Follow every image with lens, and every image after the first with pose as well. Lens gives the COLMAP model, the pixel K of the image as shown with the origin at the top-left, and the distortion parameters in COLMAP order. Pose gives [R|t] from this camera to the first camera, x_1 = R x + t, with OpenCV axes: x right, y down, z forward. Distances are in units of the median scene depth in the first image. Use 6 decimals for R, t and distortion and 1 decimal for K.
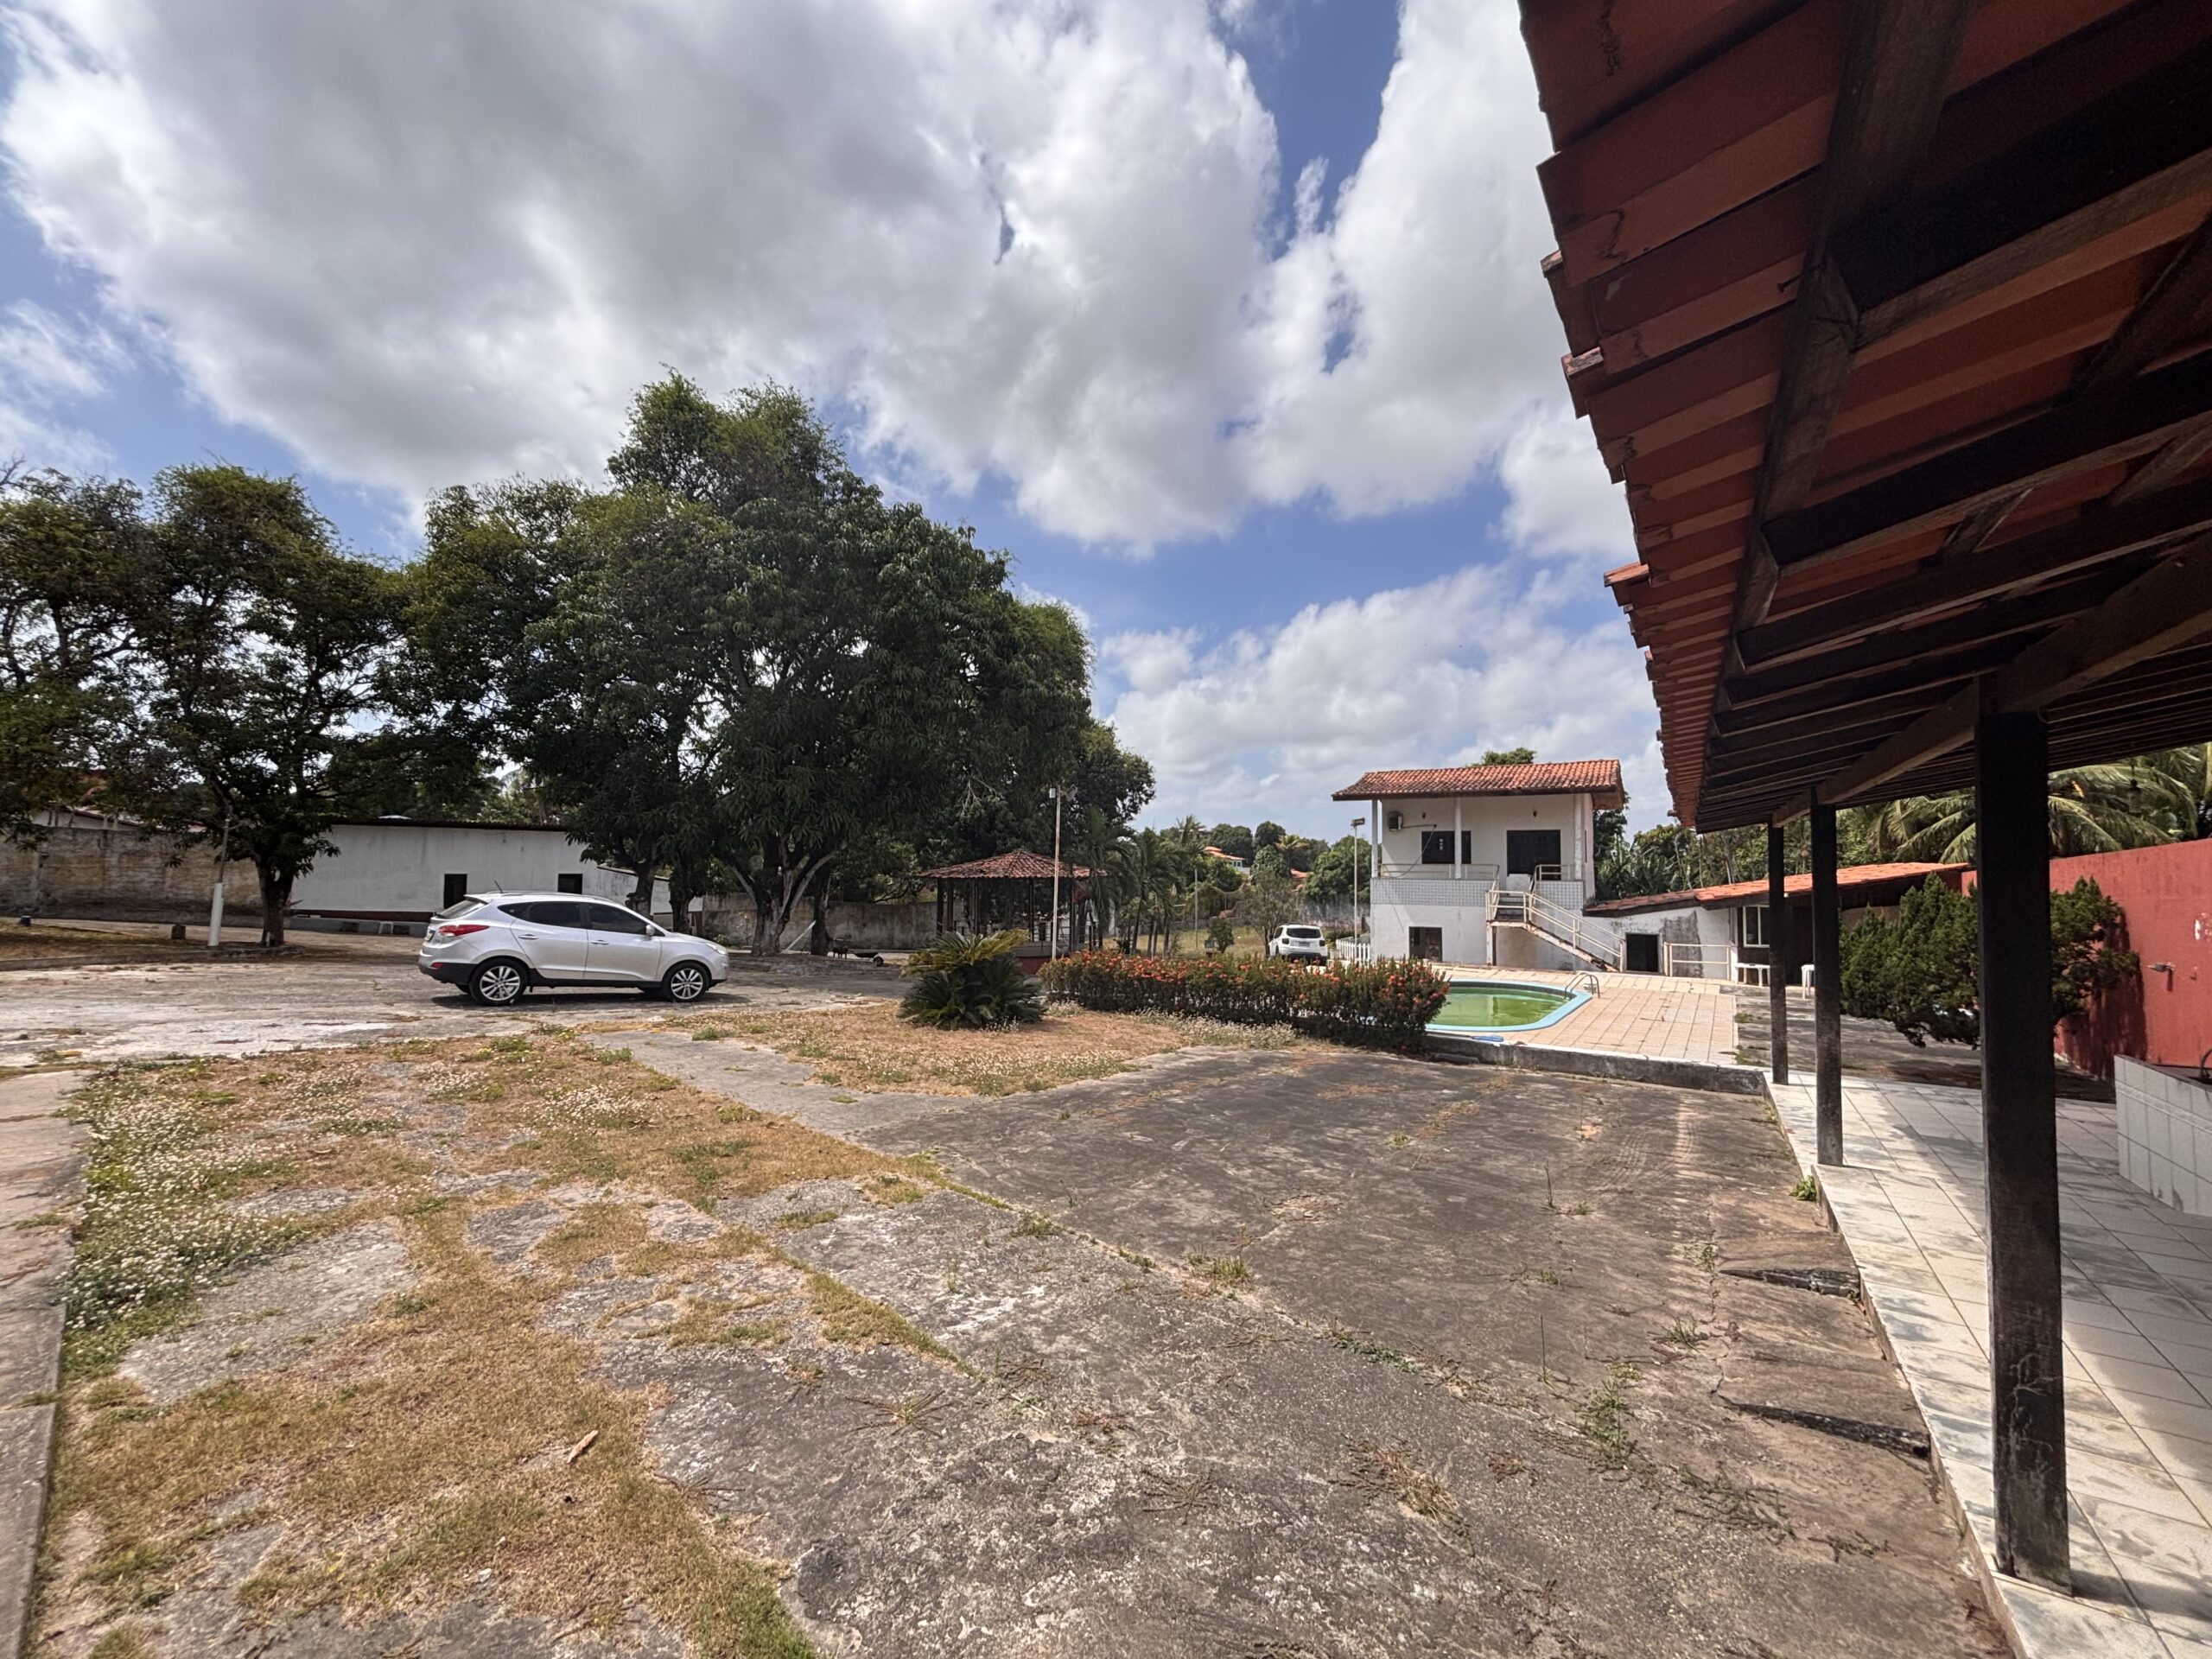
lens RADIAL K [[886.5, 0, 1106.0], [0, 886.5, 829.5], [0, 0, 1]] dist [0.009703, 0.000569]
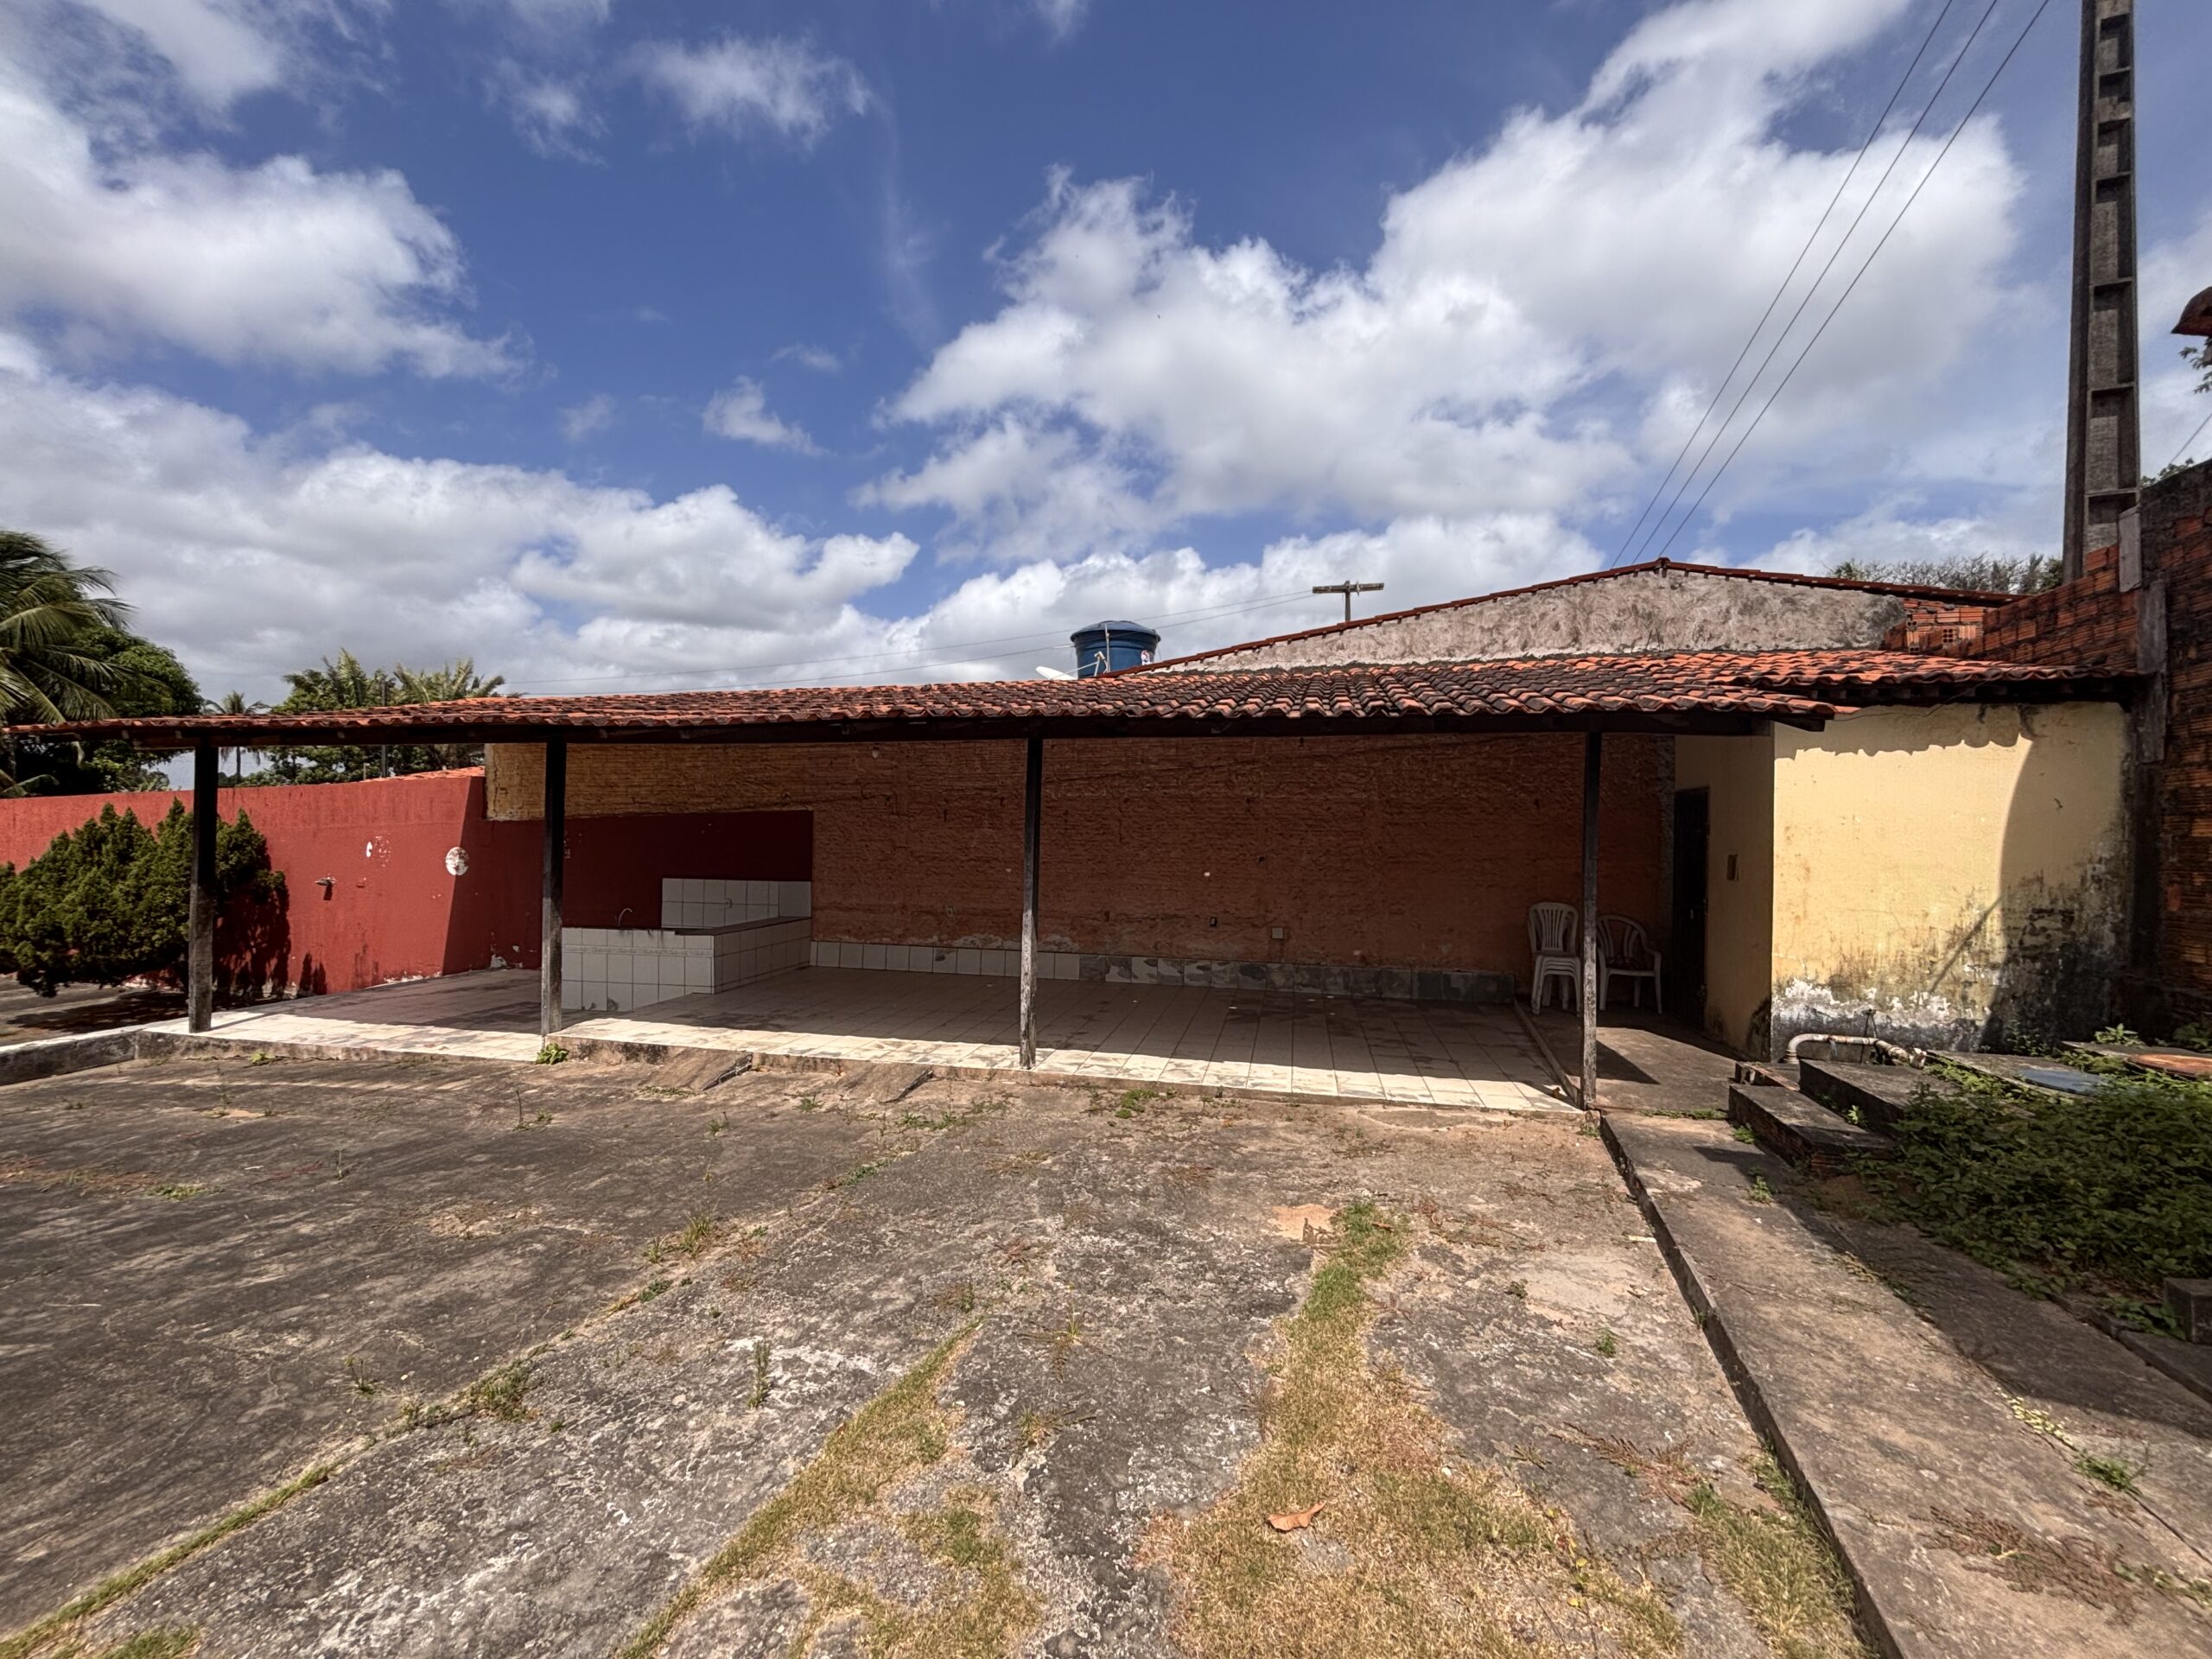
lens RADIAL K [[886.5, 0, 1106.0], [0, 886.5, 829.5], [0, 0, 1]] dist [0.009703, 0.000569]
pose [[-0.338947, -0.004974, 0.940792, -0.893198], [-0.055493, 0.998351, -0.014715, 0.102315], [-0.939167, -0.057195, -0.338664, 1.040527]]
